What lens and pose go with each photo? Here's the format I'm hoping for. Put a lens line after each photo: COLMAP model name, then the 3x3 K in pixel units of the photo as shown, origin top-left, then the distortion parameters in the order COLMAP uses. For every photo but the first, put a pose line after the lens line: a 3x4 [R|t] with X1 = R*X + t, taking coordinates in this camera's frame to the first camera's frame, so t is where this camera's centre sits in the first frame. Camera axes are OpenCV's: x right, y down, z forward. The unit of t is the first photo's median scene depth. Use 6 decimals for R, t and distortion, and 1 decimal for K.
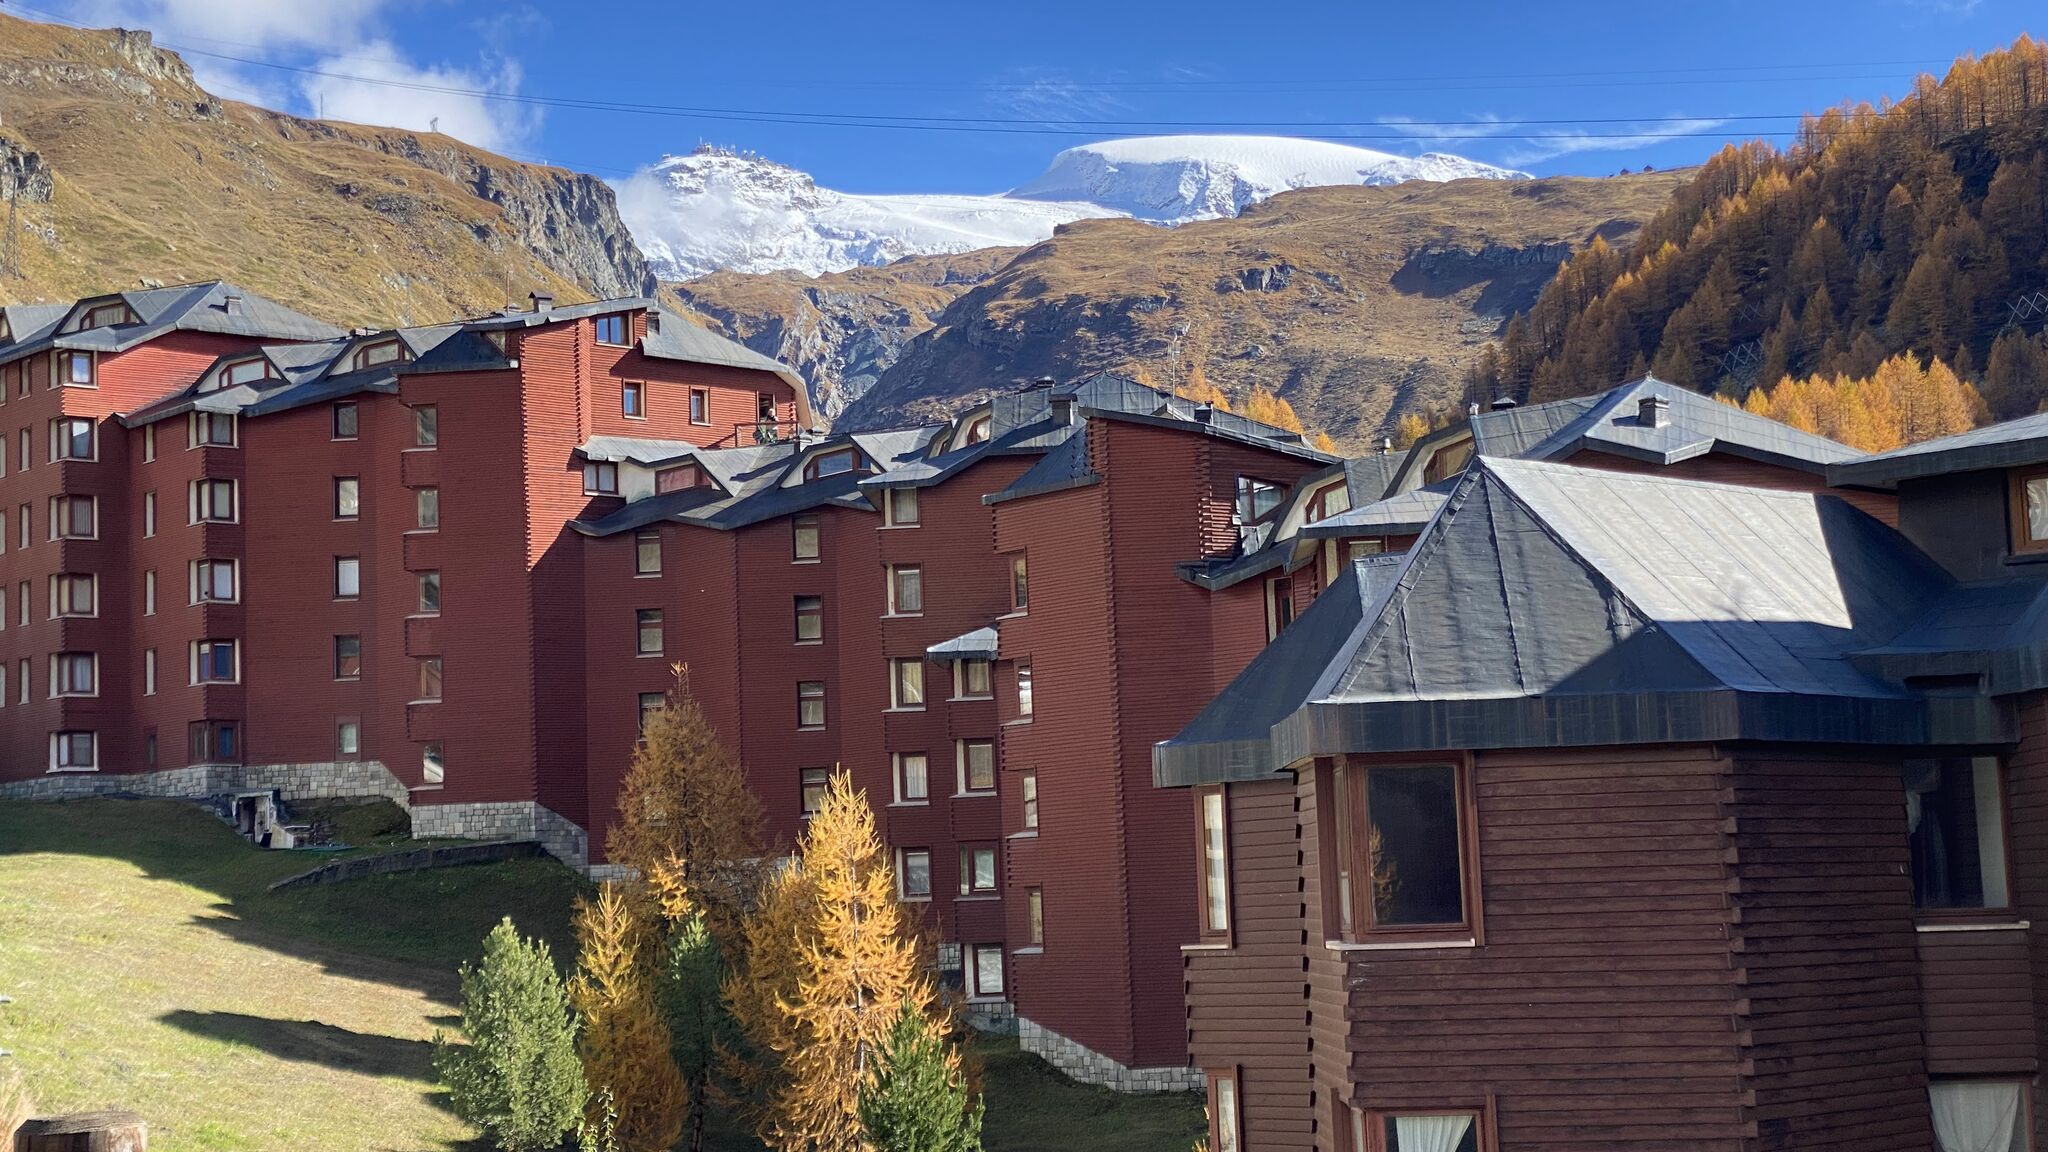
lens RADIAL K [[3004.8, 0, 1024.0], [0, 3004.8, 576.0], [0, 0, 1]] dist [-0.026793, 0.927338]
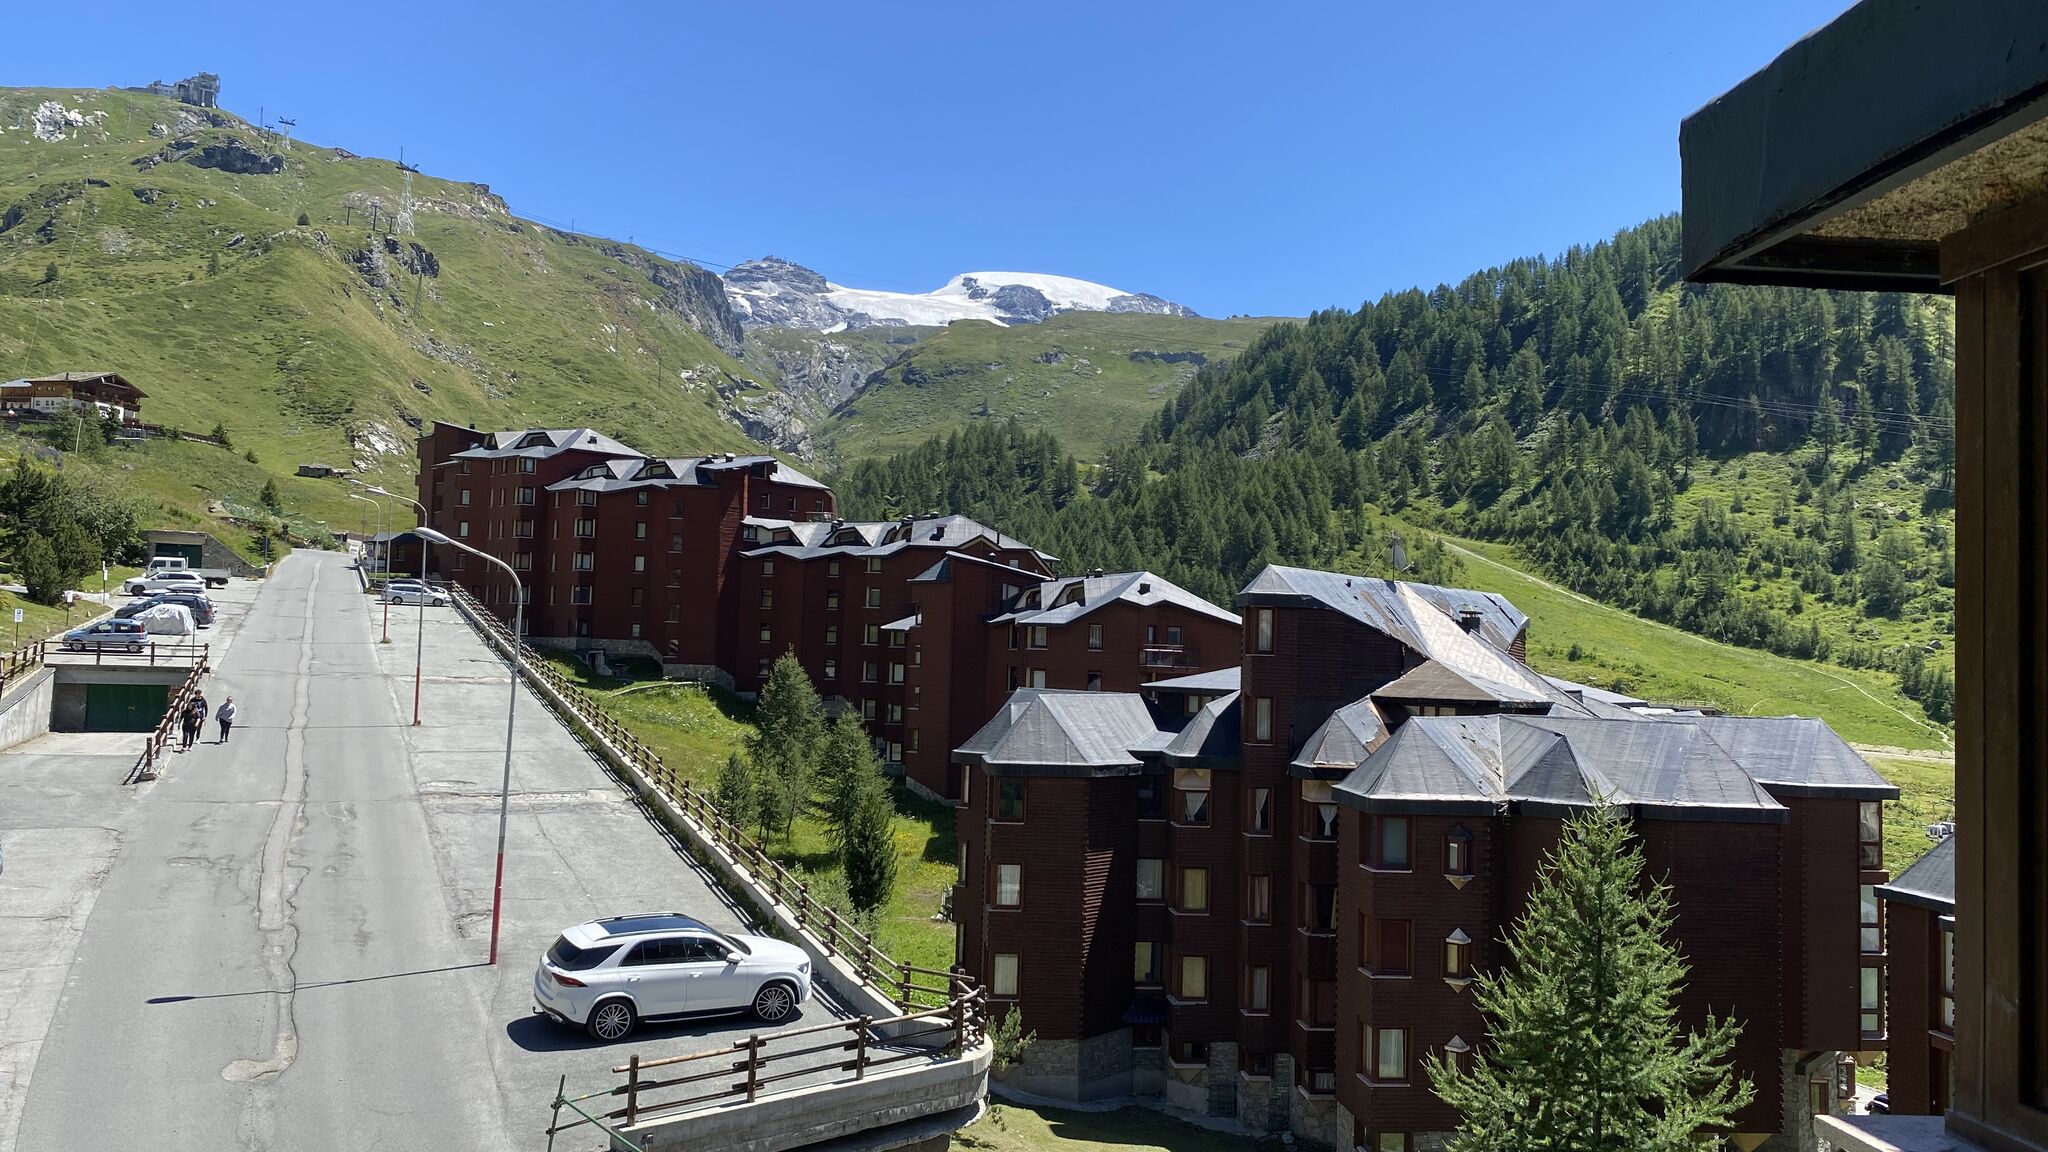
lens RADIAL K [[1556.5, 0, 1033.3], [0, 1556.5, 562.9], [0, 0, 1]] dist [0.054143, -0.161108]
pose [[0.994696, 0.069778, 0.075576, -0.005634], [-0.073351, 0.996264, 0.045578, -0.079774], [-0.072113, -0.050880, 0.996098, -0.265822]]
